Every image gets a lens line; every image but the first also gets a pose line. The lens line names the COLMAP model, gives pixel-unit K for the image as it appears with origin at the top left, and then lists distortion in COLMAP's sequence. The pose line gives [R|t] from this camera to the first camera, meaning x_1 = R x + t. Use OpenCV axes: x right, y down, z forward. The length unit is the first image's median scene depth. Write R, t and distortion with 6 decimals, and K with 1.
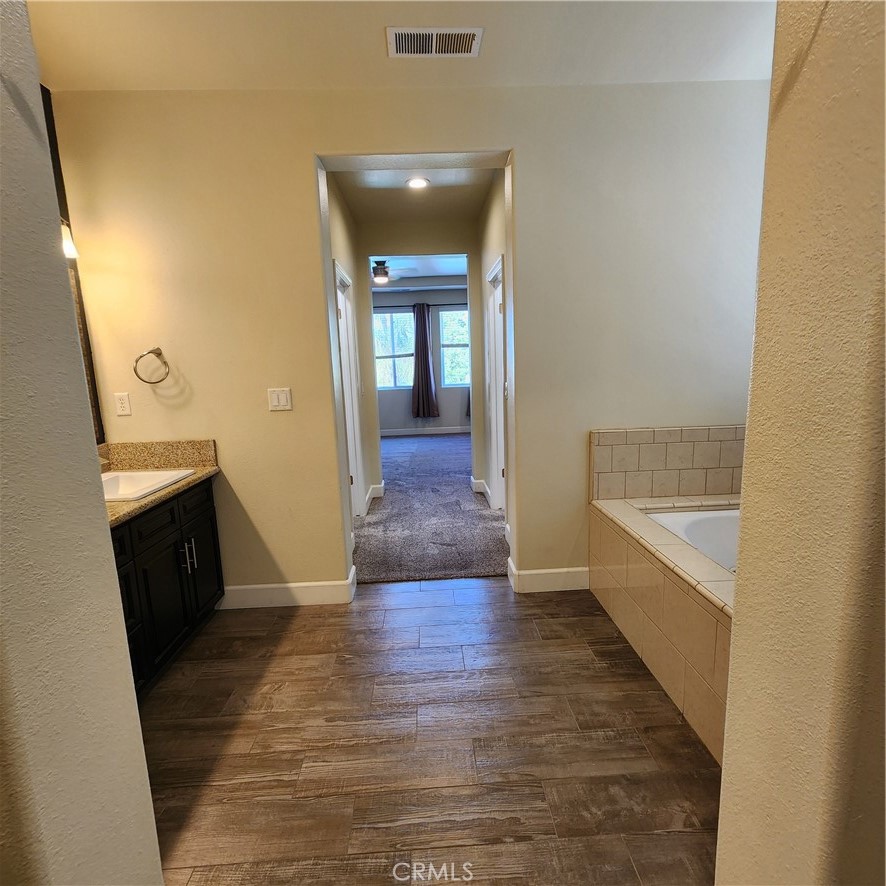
lens RADIAL K [[488.9, 0, 447.2], [0, 488.9, 446.8], [0, 0, 1]] dist [0.000644, 0.000672]
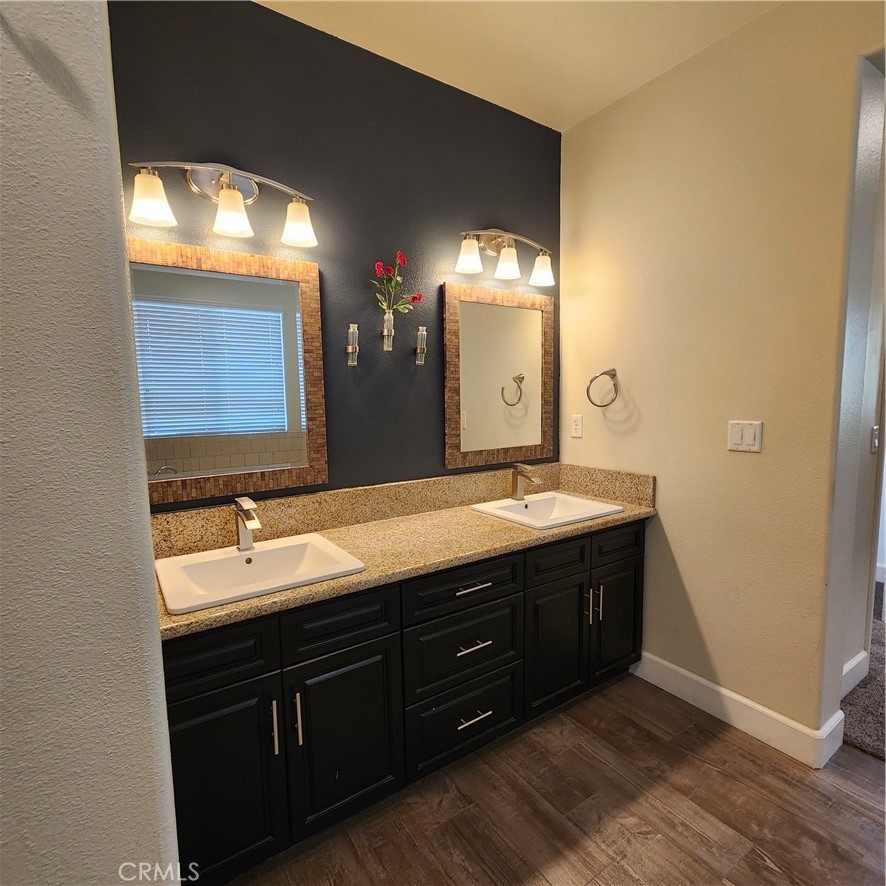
lens RADIAL K [[488.9, 0, 447.2], [0, 488.9, 446.8], [0, 0, 1]] dist [0.000644, 0.000672]
pose [[0.522986, 0.112771, -0.844848, 0.039905], [-0.144622, 0.988577, 0.042431, -0.049795], [0.839982, 0.099993, 0.533321, 0.257236]]
